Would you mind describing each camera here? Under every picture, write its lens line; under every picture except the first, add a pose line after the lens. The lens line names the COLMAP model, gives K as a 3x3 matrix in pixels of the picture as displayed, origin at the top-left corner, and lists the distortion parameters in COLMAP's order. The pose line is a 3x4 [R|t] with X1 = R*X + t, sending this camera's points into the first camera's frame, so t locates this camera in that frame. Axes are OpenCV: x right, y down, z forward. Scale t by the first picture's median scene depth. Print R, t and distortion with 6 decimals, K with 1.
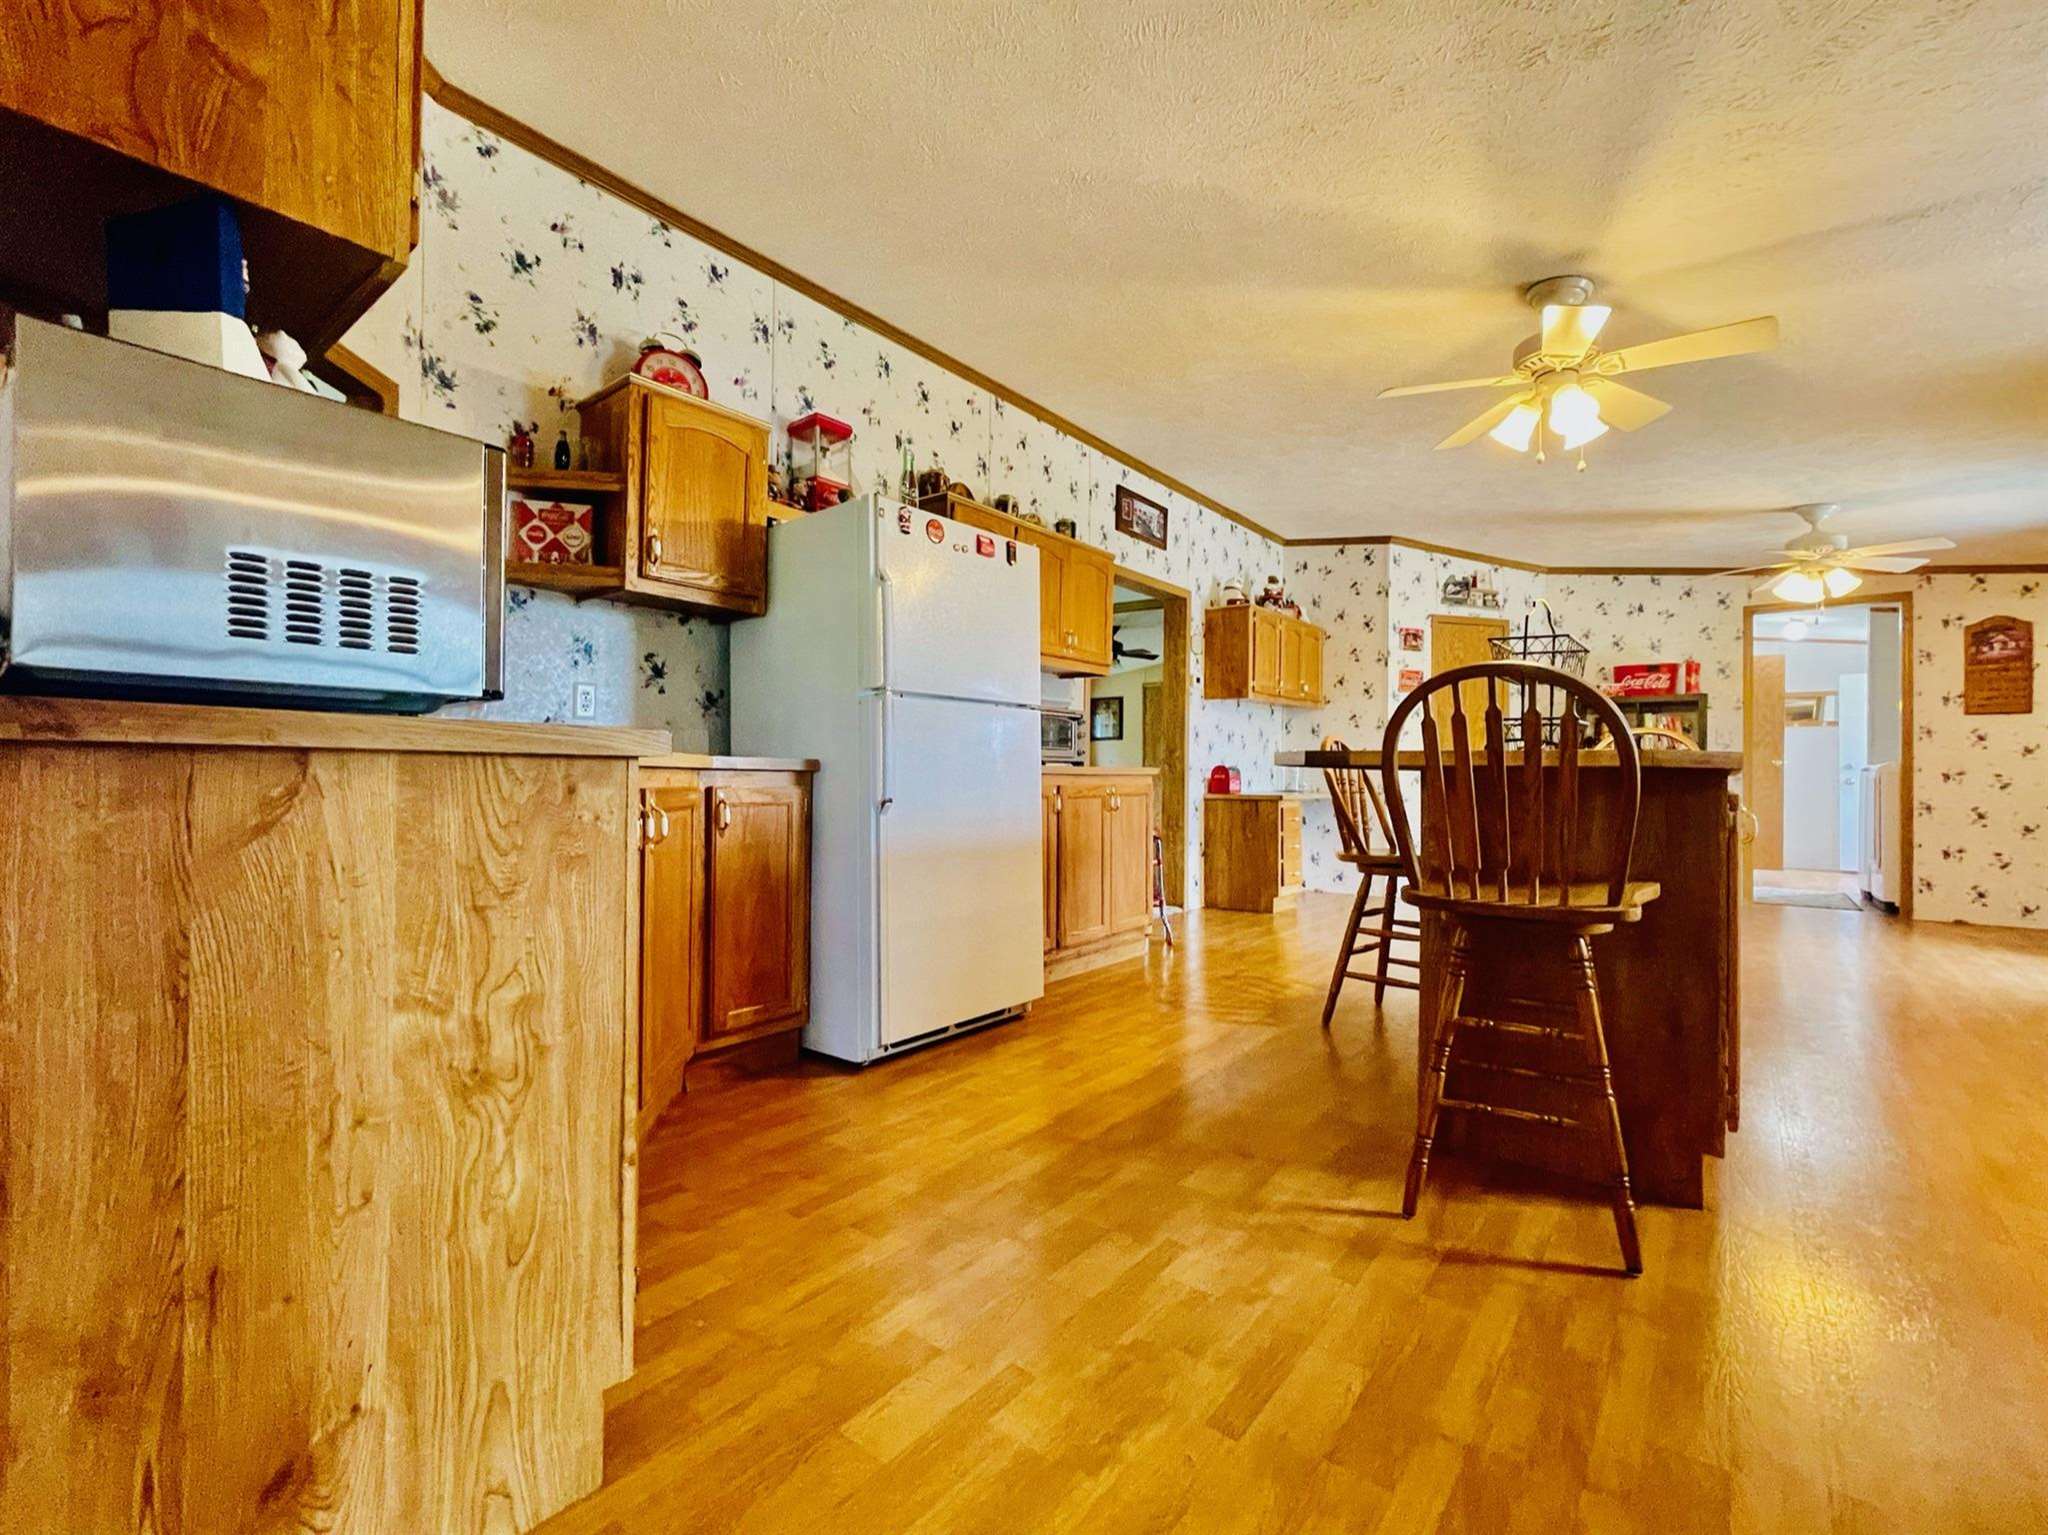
lens RADIAL K [[877.9, 0, 1027.1], [0, 877.9, 774.2], [0, 0, 1]] dist [-0.003837, 0.001171]
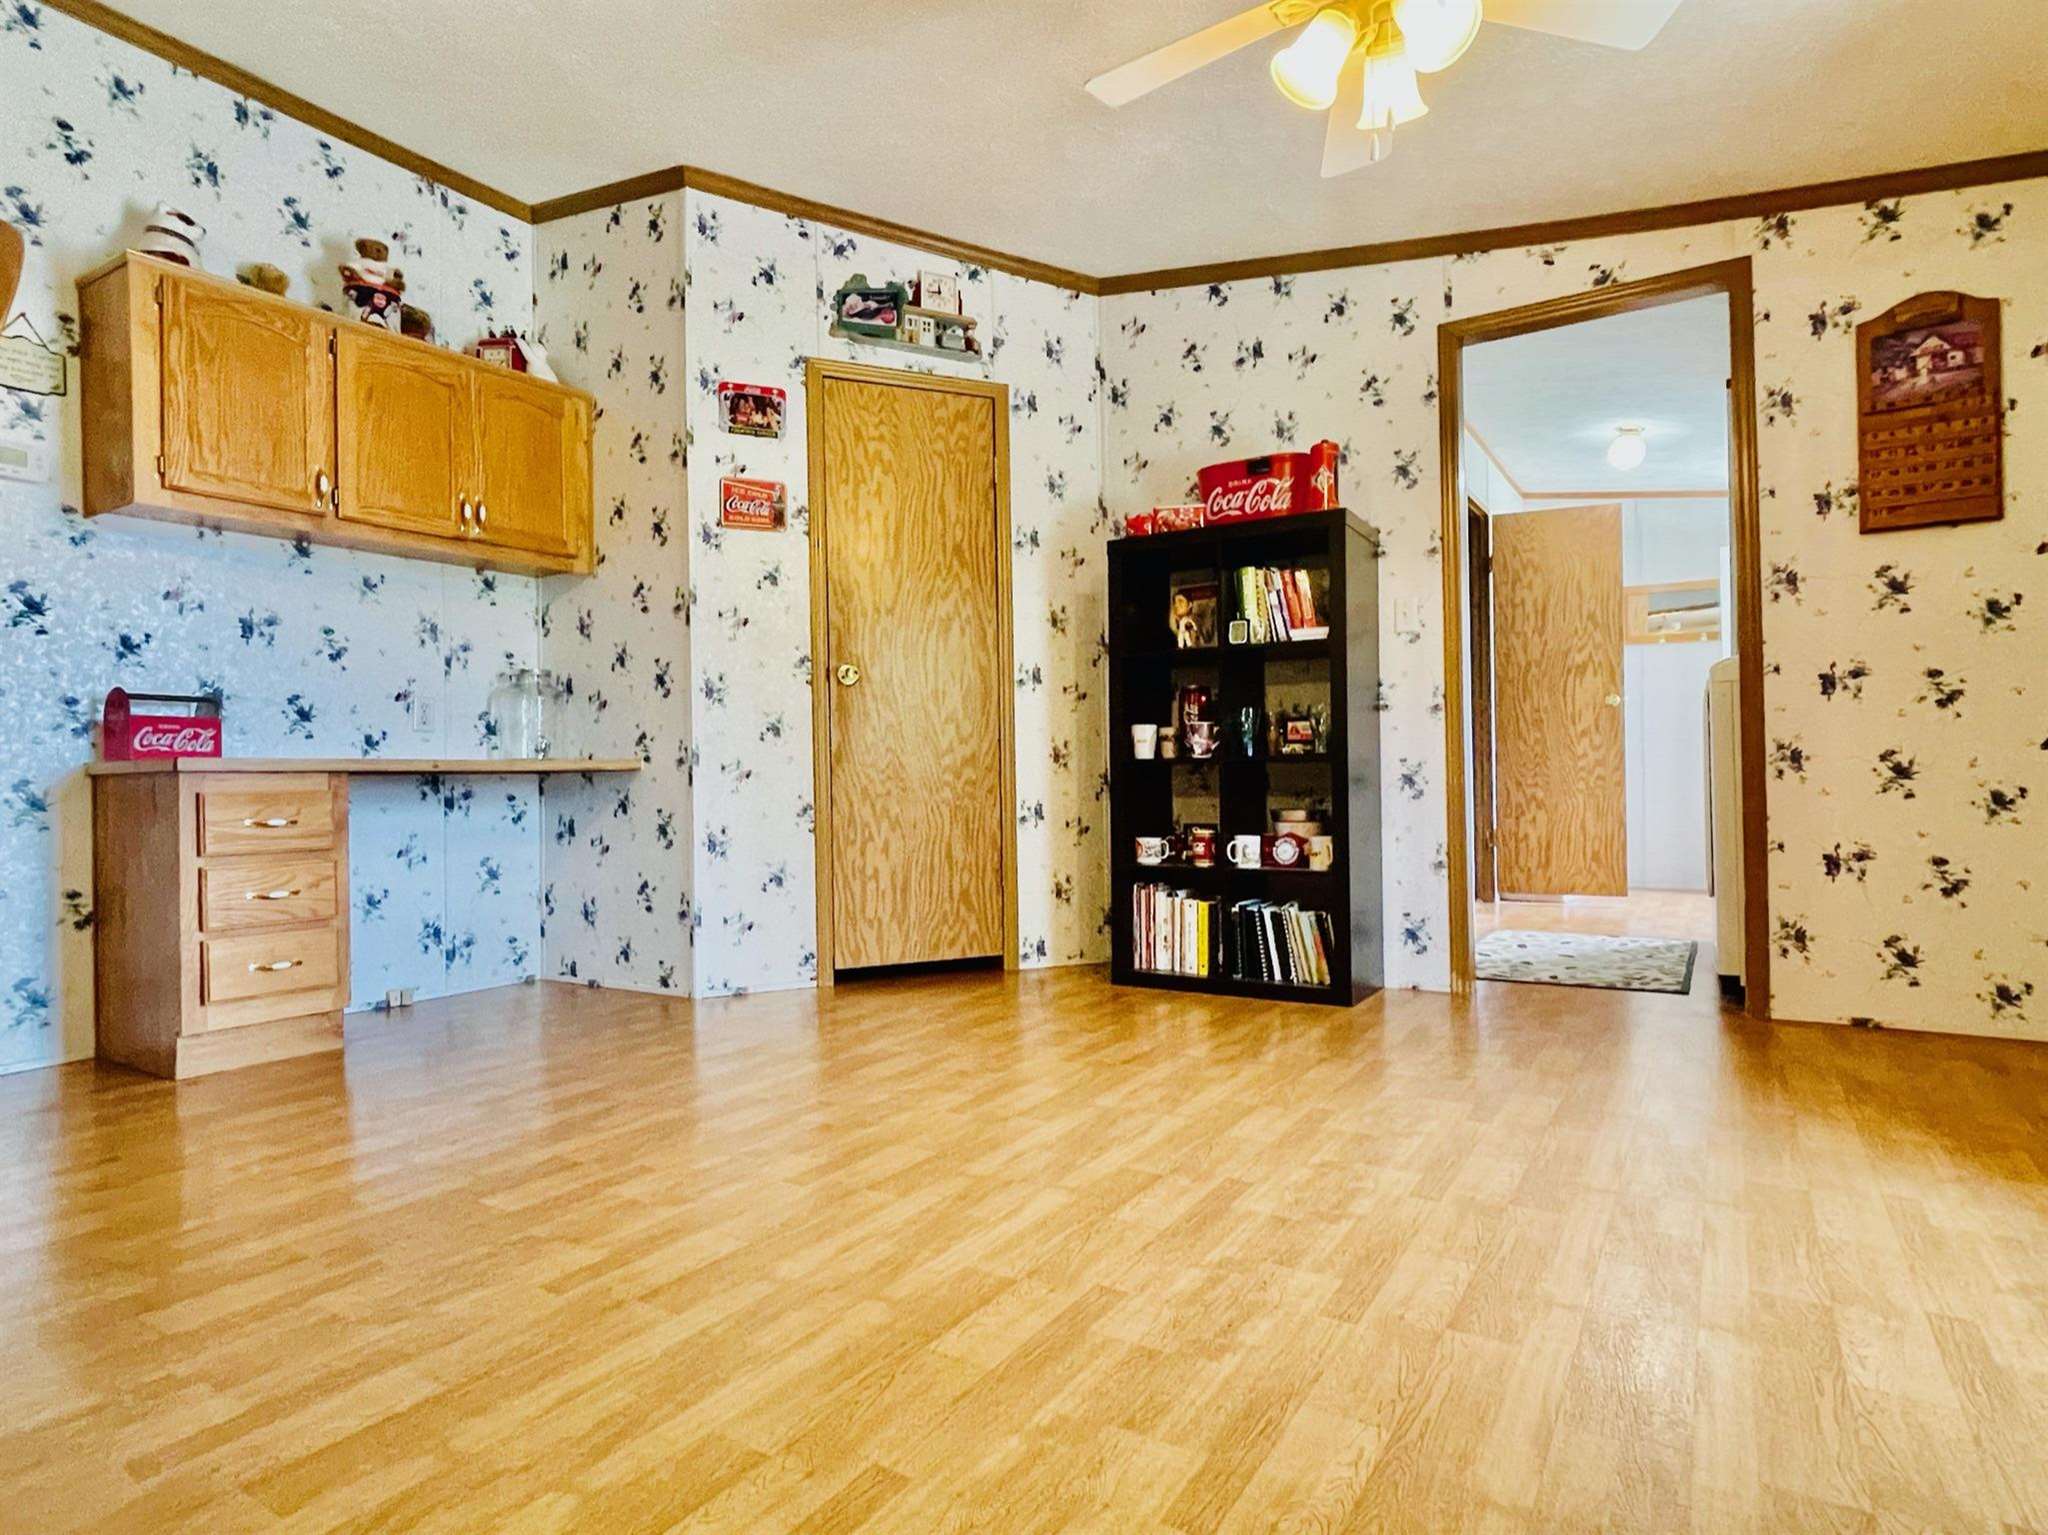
lens RADIAL K [[1149.3, 0, 1012.2], [0, 1149.3, 774.0], [0, 0, 1]] dist [-0.001921, 0.007653]
pose [[0.993657, -0.021103, 0.110452, 1.018034], [0.021903, 0.999742, -0.006039, 0.072860], [-0.110296, 0.008420, 0.993863, 0.838242]]
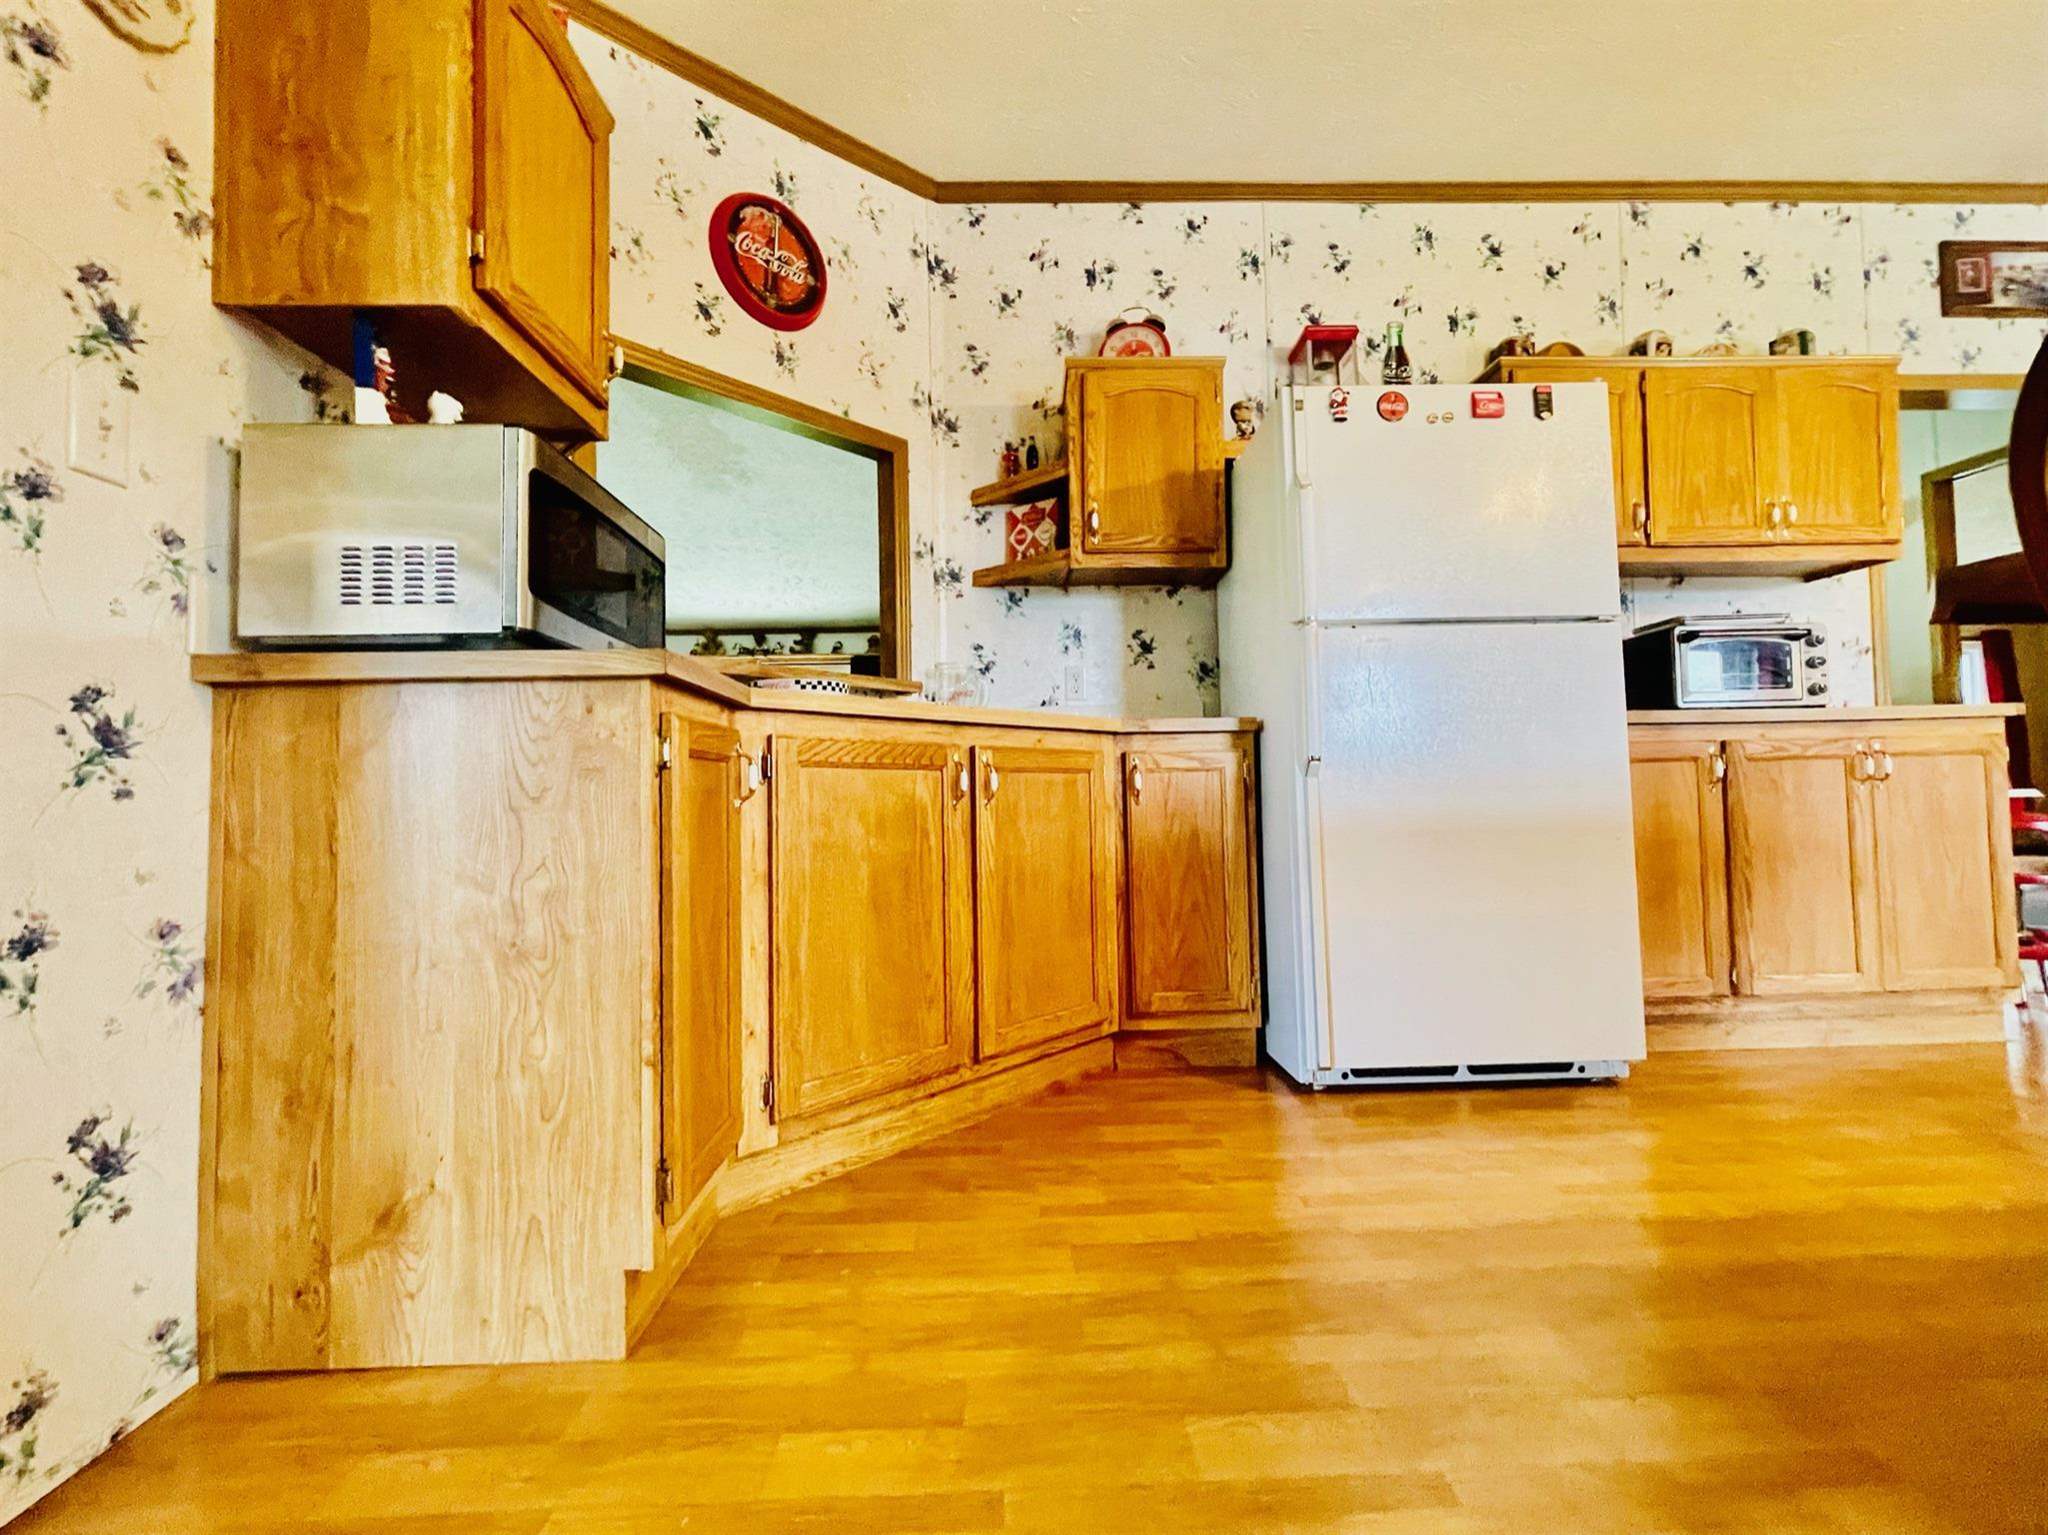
lens RADIAL K [[877.9, 0, 1034.0], [0, 877.9, 777.0], [0, 0, 1]] dist [-0.003837, 0.001171]
pose [[0.646095, -0.039976, -0.762209, 0.227573], [0.028642, 0.999194, -0.028126, 0.049695], [0.762719, -0.003659, 0.646719, 0.232653]]
